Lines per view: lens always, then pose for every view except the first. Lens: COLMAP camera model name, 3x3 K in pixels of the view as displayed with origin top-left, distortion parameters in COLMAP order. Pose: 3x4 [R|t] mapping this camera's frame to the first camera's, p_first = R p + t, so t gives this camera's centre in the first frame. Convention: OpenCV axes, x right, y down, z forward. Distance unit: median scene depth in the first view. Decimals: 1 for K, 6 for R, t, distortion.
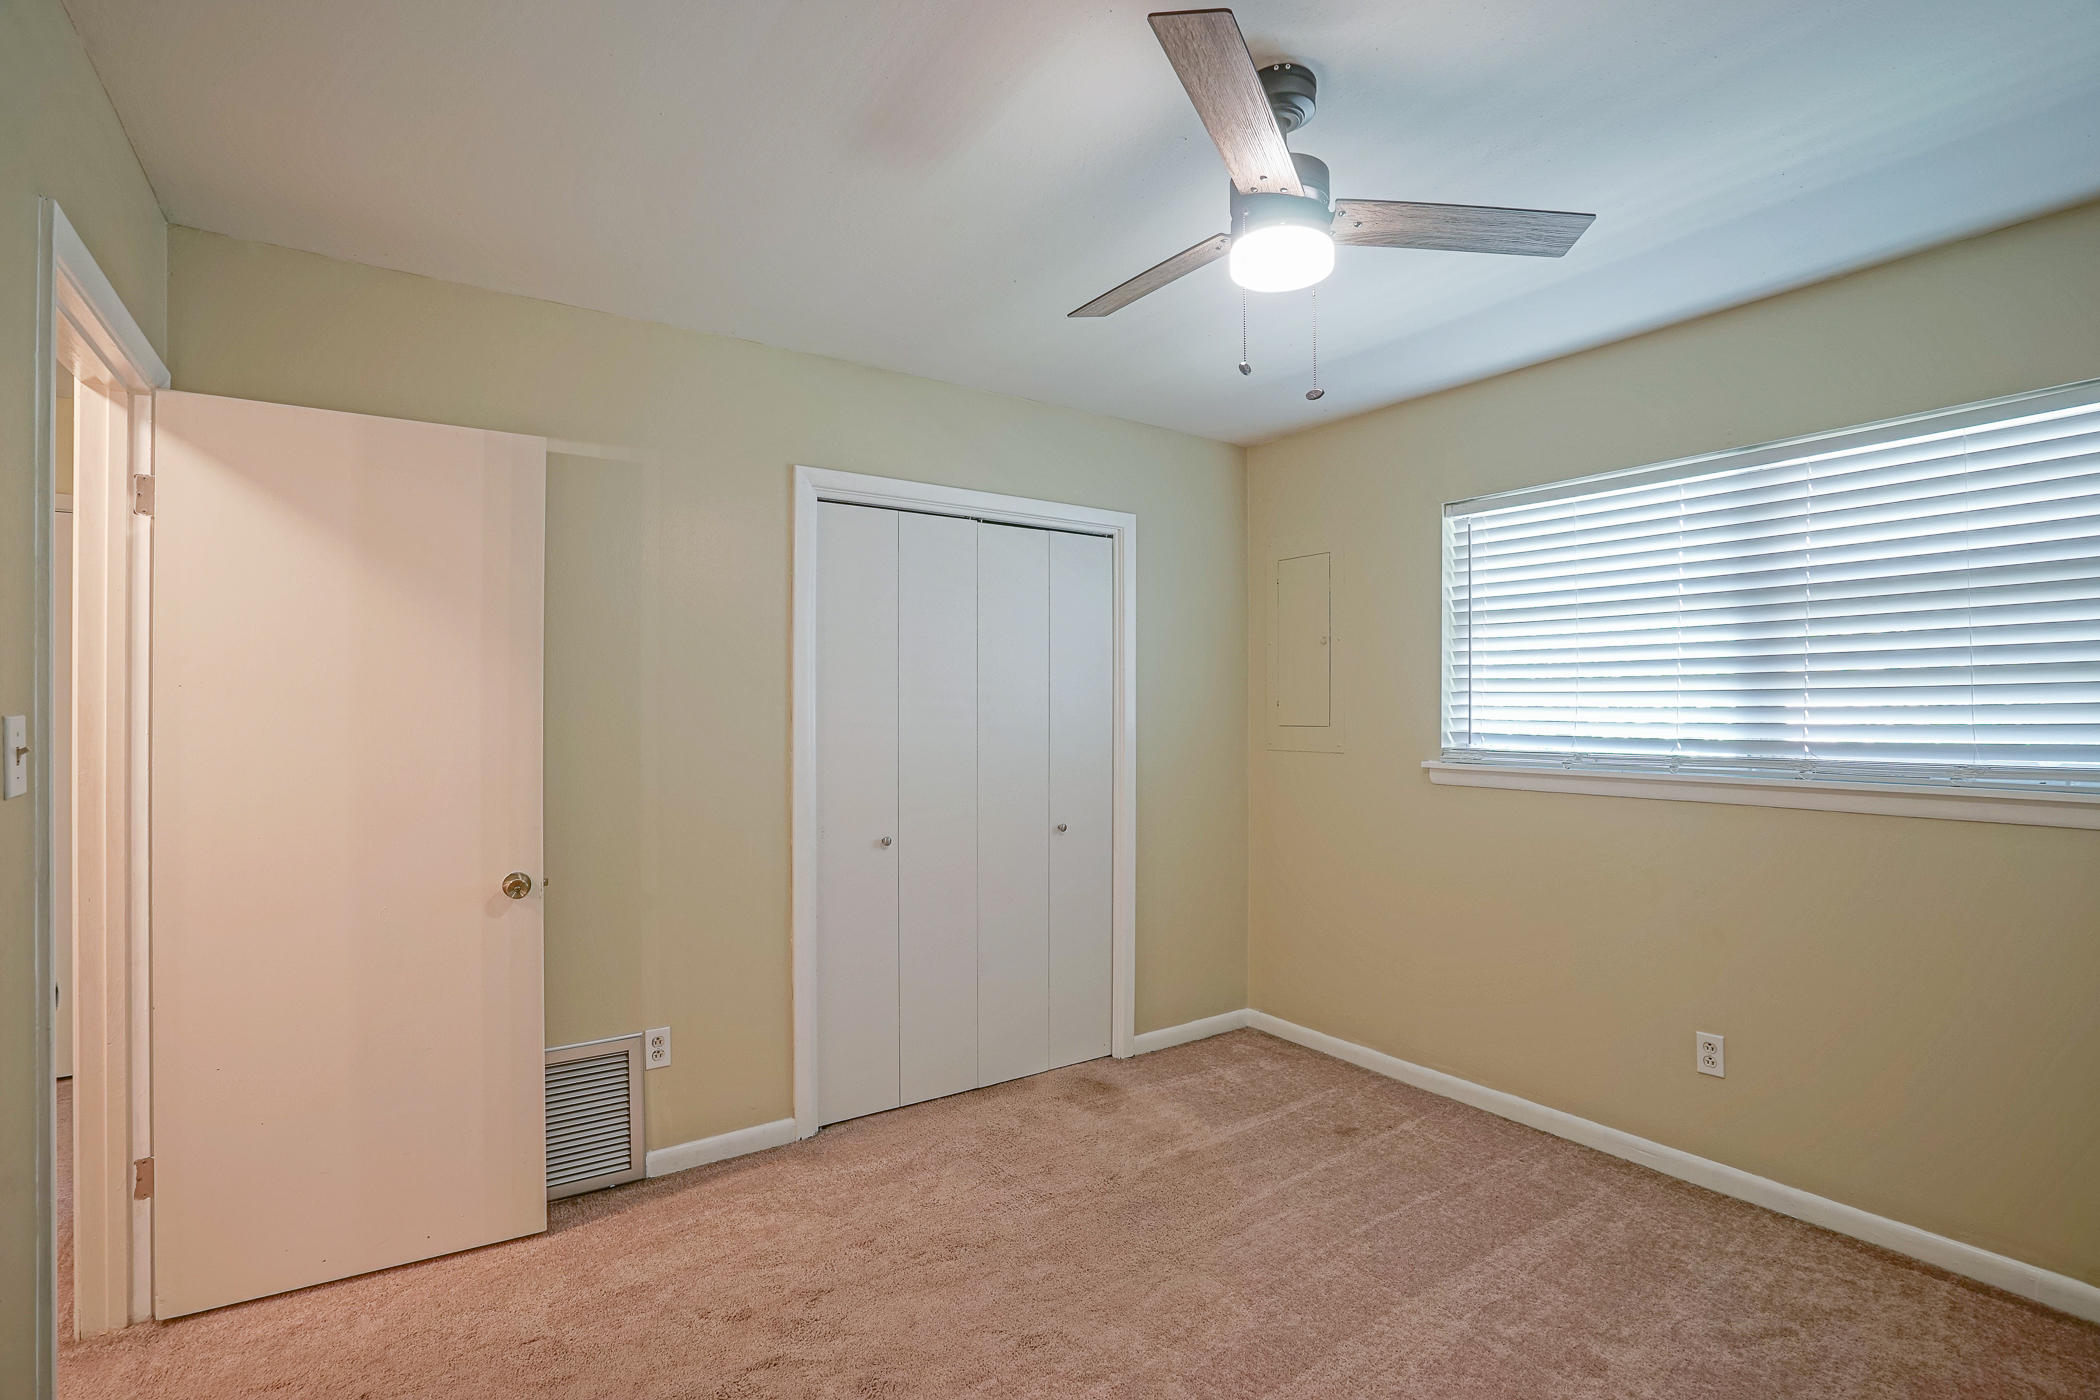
lens RADIAL K [[997.3, 0, 1051.9], [0, 997.3, 705.5], [0, 0, 1]] dist [-0.053799, 0.020797]
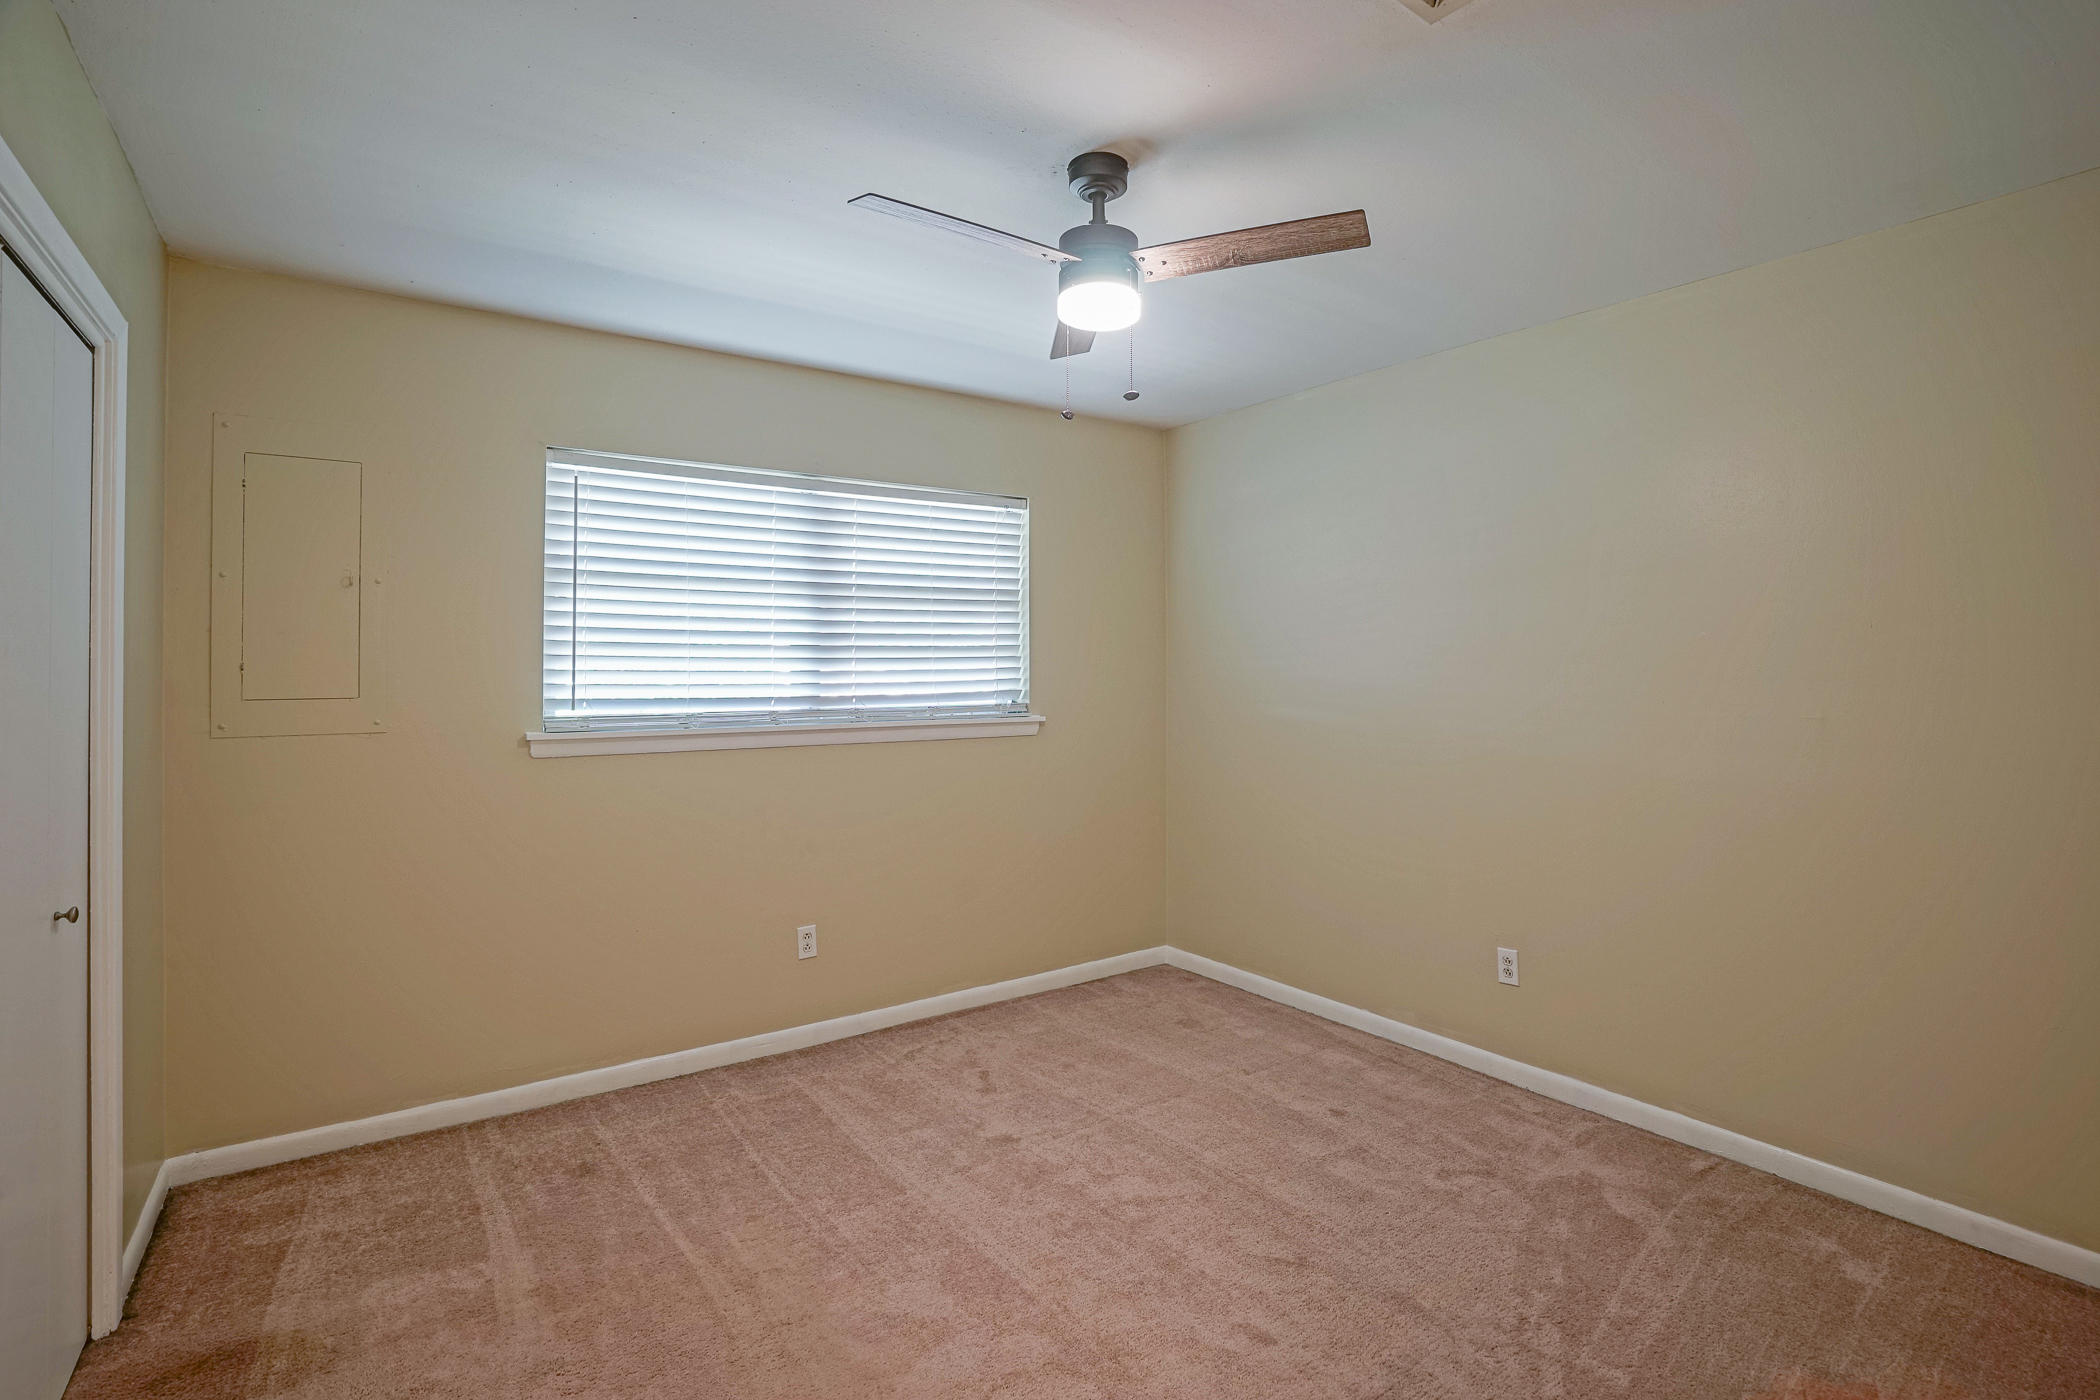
lens RADIAL K [[997.3, 0, 1052.6], [0, 997.3, 663.2], [0, 0, 1]] dist [-0.053799, 0.020797]
pose [[-0.022111, 0.013200, 0.999668, -0.585677], [0.004384, 0.999905, -0.013106, 0.009200], [-0.999746, 0.004092, -0.022167, 0.645510]]
